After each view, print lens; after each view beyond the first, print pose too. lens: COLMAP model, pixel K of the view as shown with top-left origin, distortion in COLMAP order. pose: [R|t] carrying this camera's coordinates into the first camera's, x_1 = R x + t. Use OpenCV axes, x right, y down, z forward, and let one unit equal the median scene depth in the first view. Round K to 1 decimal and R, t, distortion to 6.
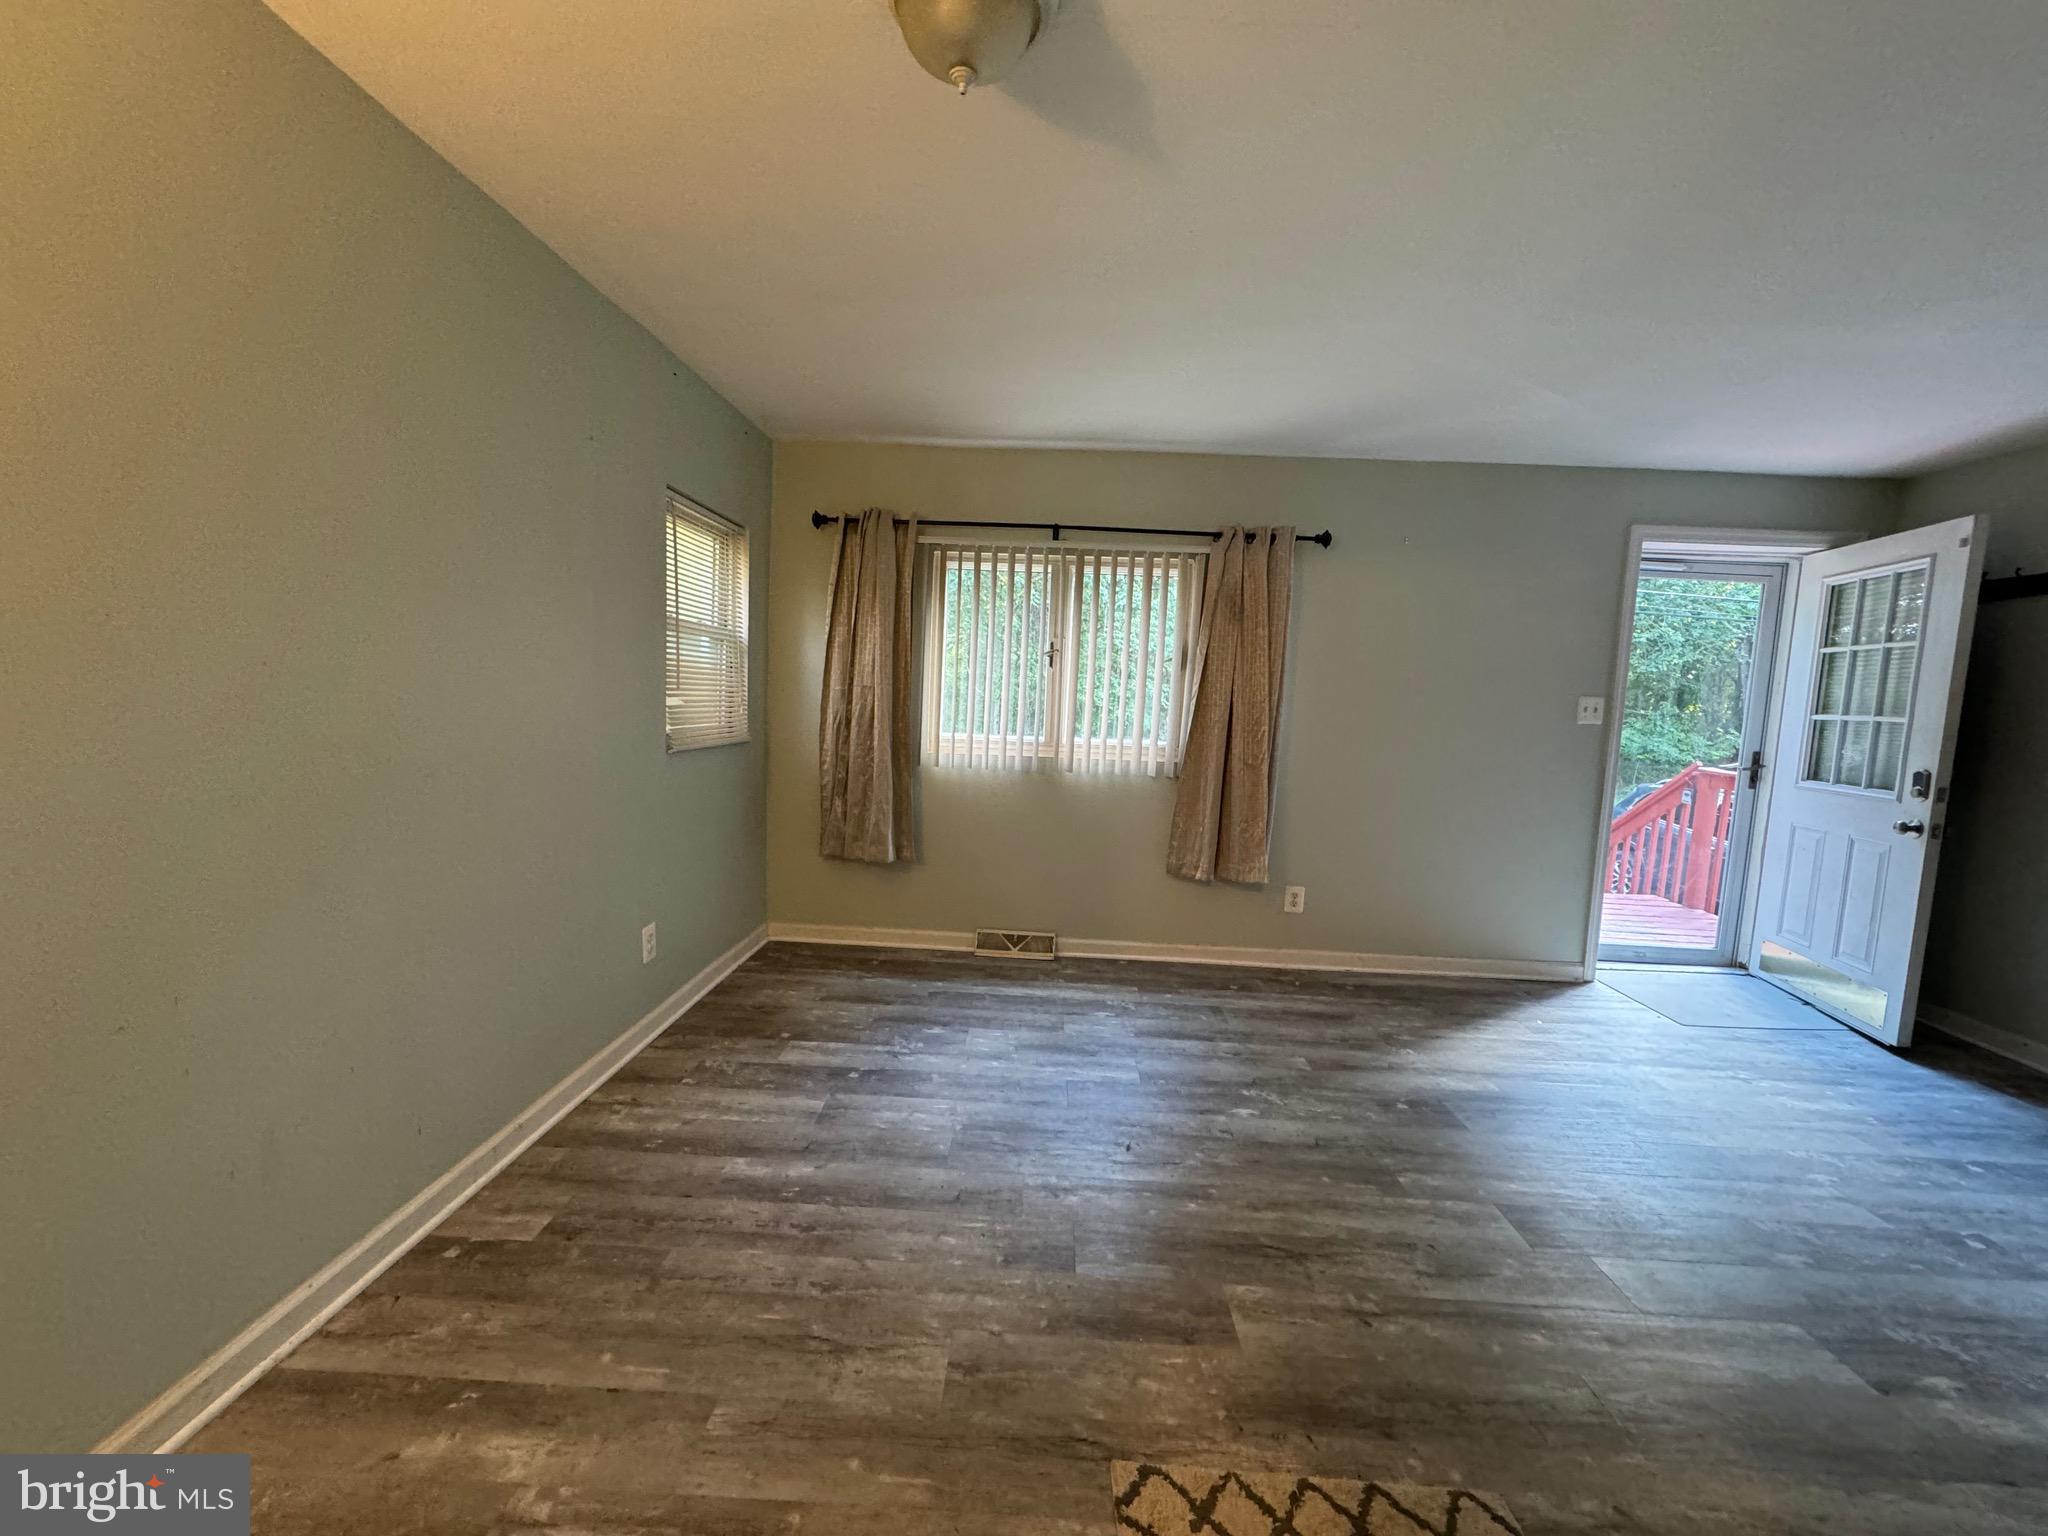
lens RADIAL K [[818.6, 0, 1016.7], [0, 818.6, 771.2], [0, 0, 1]] dist [-0.000227, 0.000114]
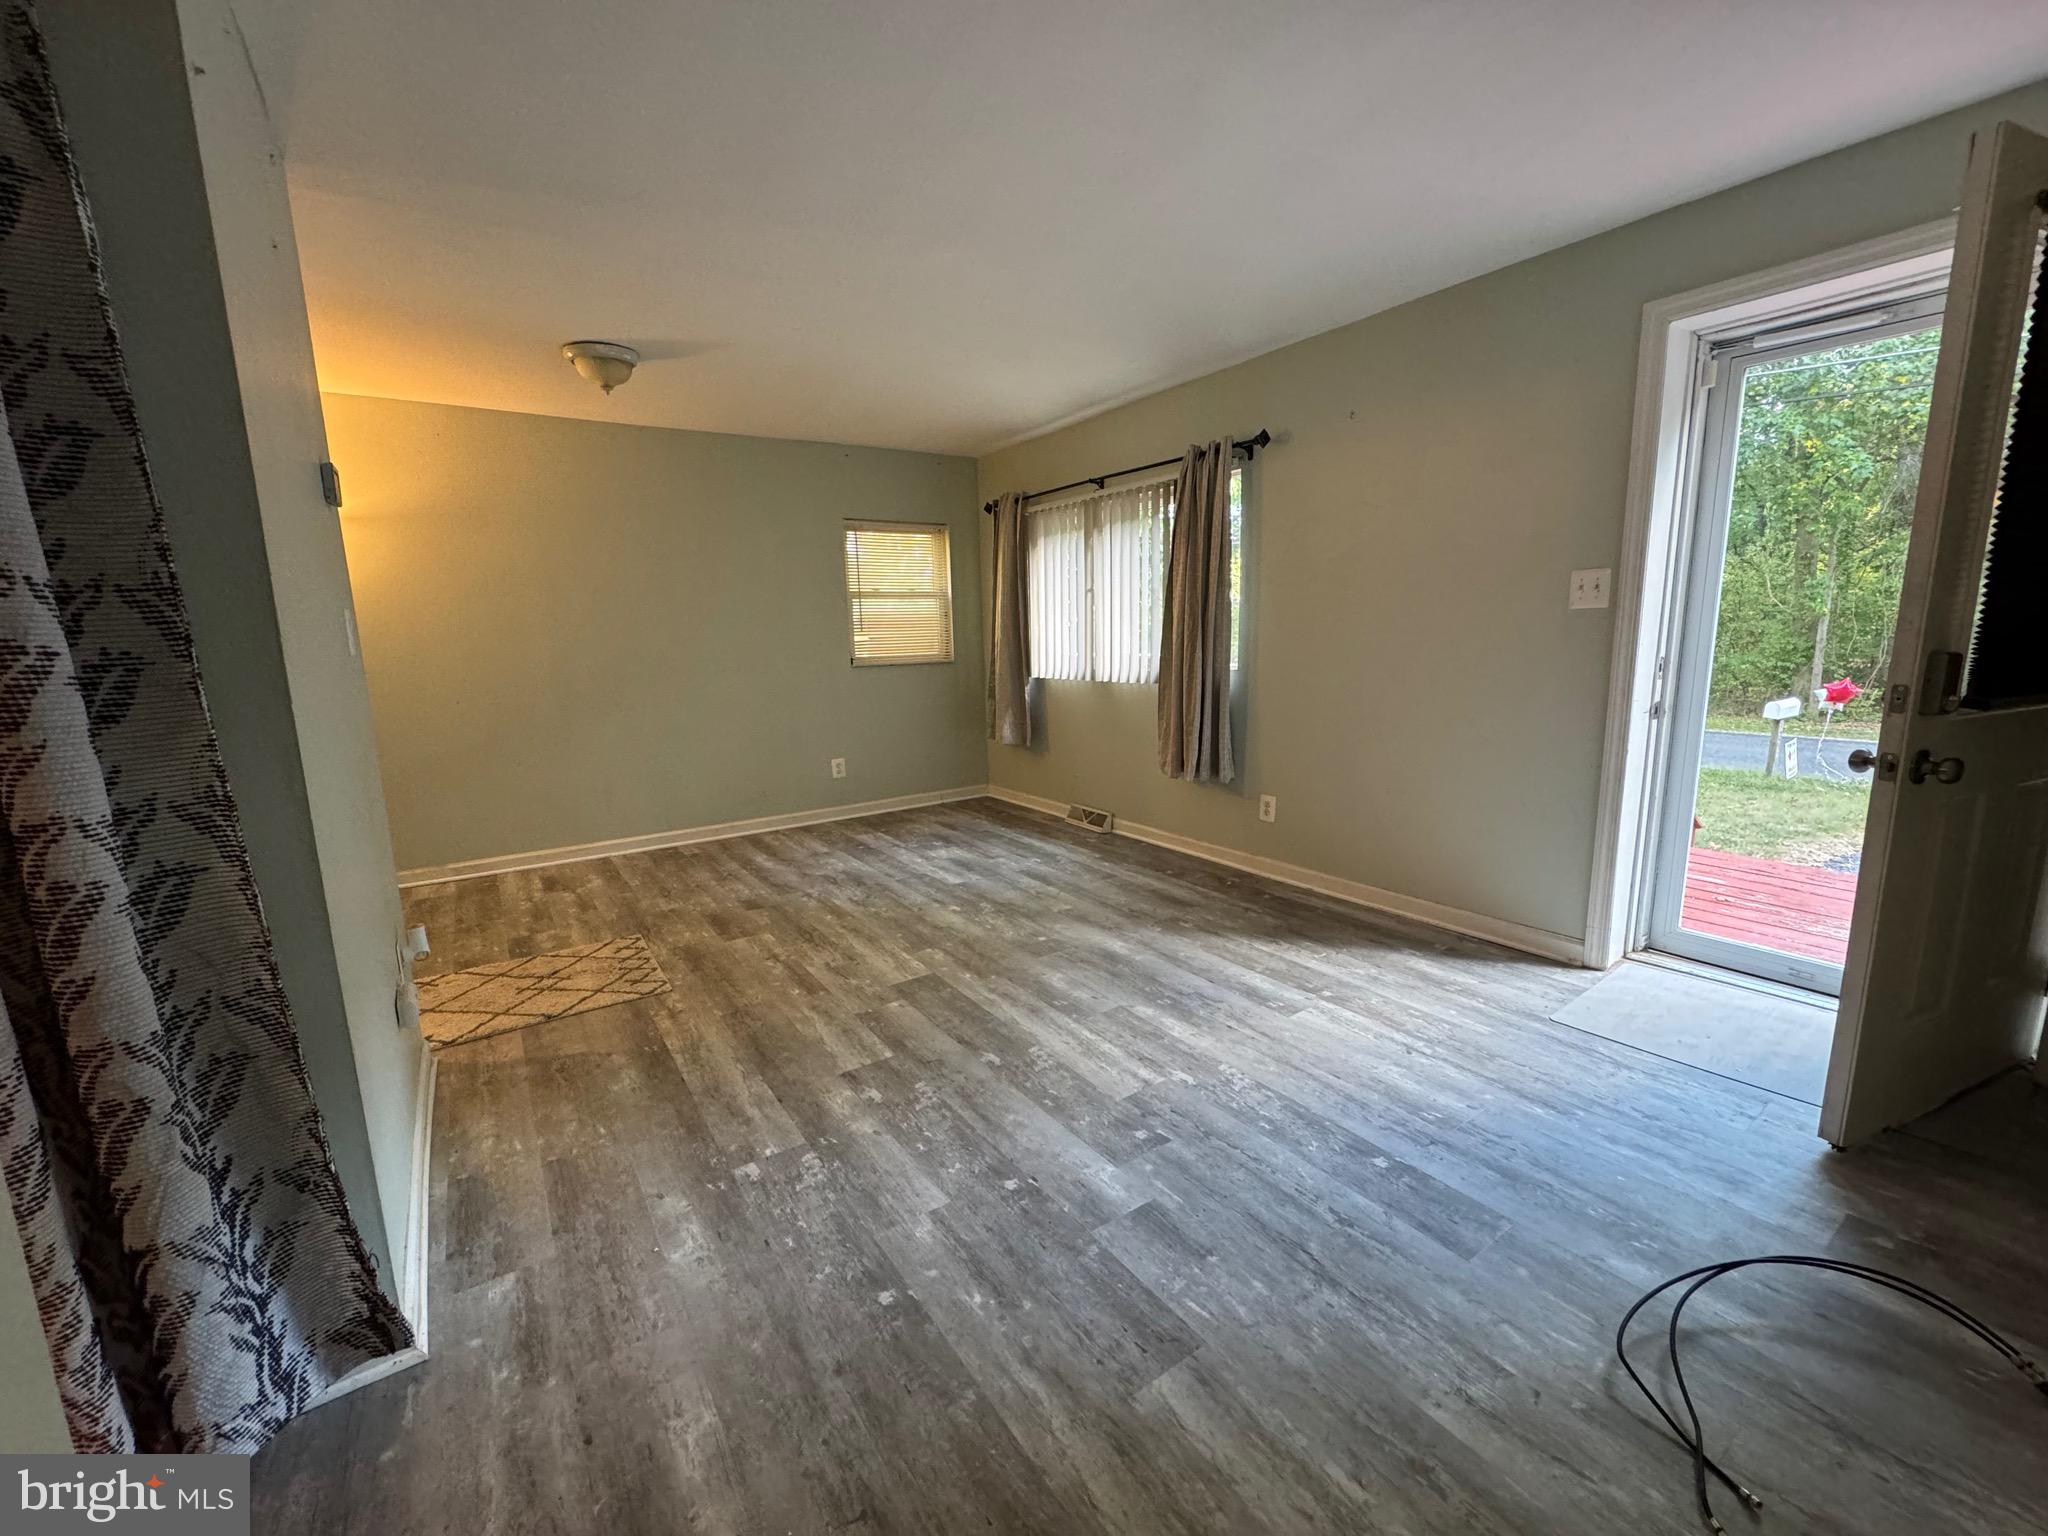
lens RADIAL K [[818.6, 0, 1016.7], [0, 818.6, 771.2], [0, 0, 1]] dist [-0.000227, 0.000114]
pose [[0.582827, 0.081908, -0.808458, 1.119690], [-0.025902, 0.996274, 0.082263, 0.043013], [0.812184, -0.027004, 0.582777, 0.196717]]
